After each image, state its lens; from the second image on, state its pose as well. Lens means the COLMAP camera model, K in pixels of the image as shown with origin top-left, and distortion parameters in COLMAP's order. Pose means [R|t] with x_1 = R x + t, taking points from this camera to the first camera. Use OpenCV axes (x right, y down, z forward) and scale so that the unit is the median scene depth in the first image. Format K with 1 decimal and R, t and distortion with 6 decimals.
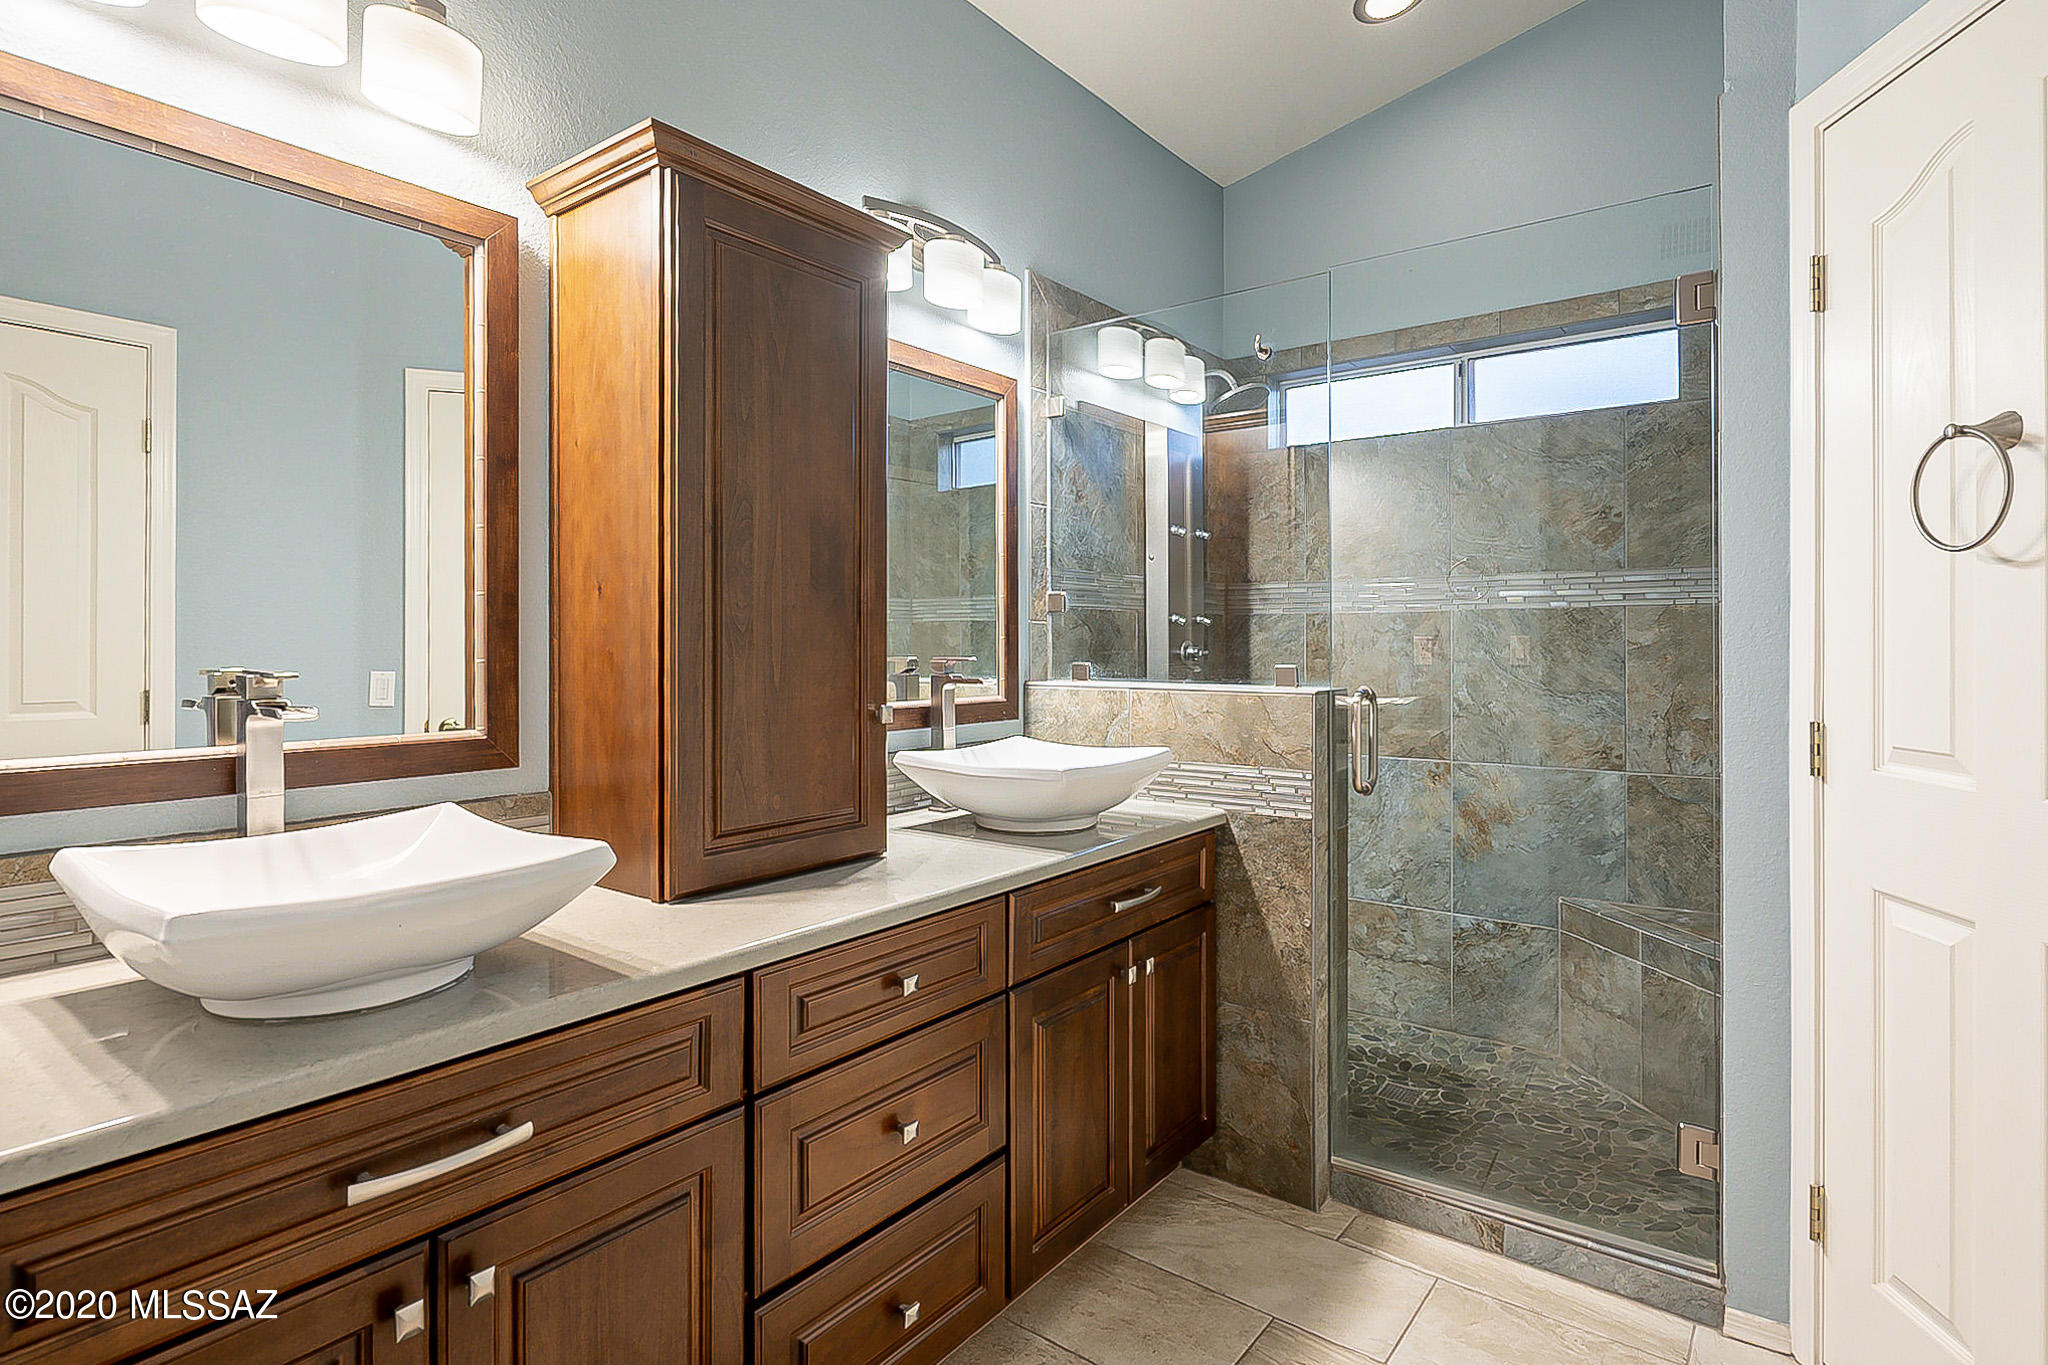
lens RADIAL K [[1042.6, 0, 1023.0], [0, 1042.6, 656.3], [0, 0, 1]] dist [-0.005630, 0.000768]
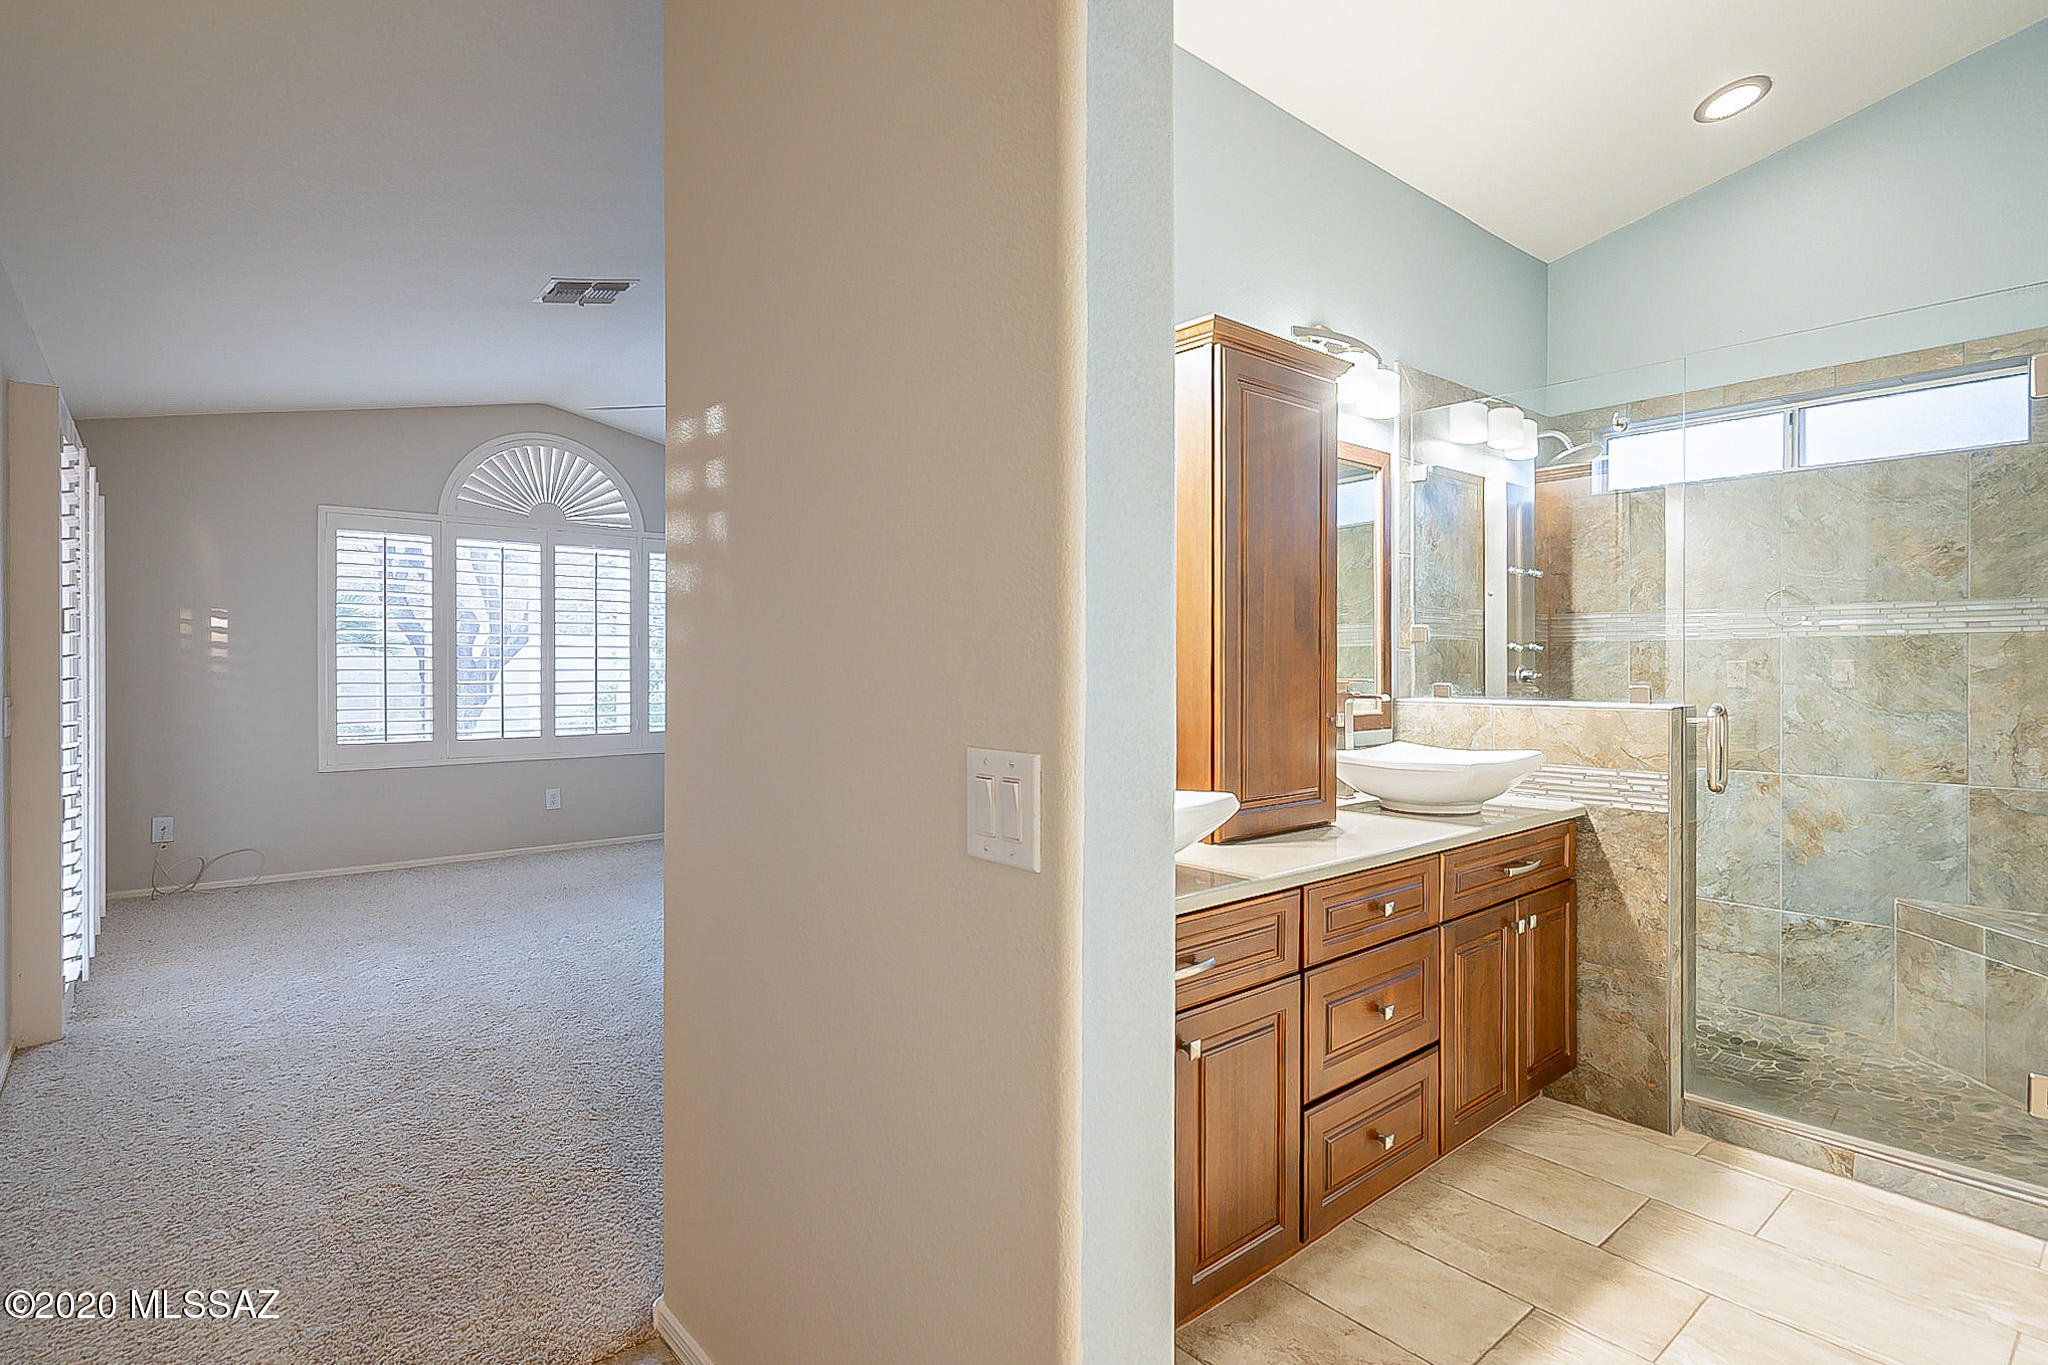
lens RADIAL K [[1011.1, 0, 1024.0], [0, 1011.1, 682.5], [0, 0, 1]] dist [0.002393, -0.000687]
pose [[0.977813, 0.002944, -0.209458, -0.182759], [-0.002107, 0.999989, 0.004221, 0.001295], [0.209468, -0.003686, 0.977809, -0.269028]]
